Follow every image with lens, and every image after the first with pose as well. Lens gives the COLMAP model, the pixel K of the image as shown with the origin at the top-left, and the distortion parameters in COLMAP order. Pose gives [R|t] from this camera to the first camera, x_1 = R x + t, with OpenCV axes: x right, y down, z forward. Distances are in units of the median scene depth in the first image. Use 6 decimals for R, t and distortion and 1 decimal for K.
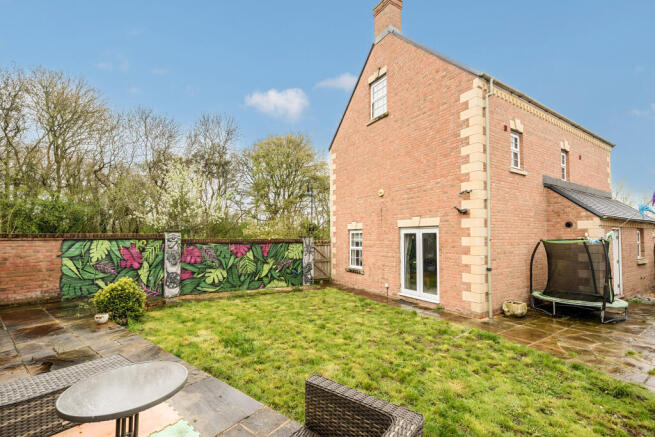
lens RADIAL K [[288.1, 0, 327.1], [0, 288.1, 222.7], [0, 0, 1]] dist [-0.001513, -0.000116]
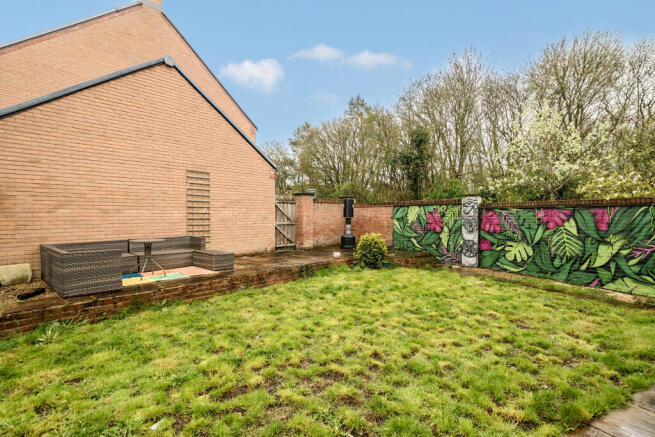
lens RADIAL K [[325.9, 0, 326.8], [0, 325.9, 216.9], [0, 0, 1]] dist [0.000204, -0.000060]
pose [[-0.089216, -0.000654, -0.996012, 0.506585], [0.048859, 0.998793, -0.005032, 0.077563], [0.994813, -0.049113, -0.089076, 0.608586]]
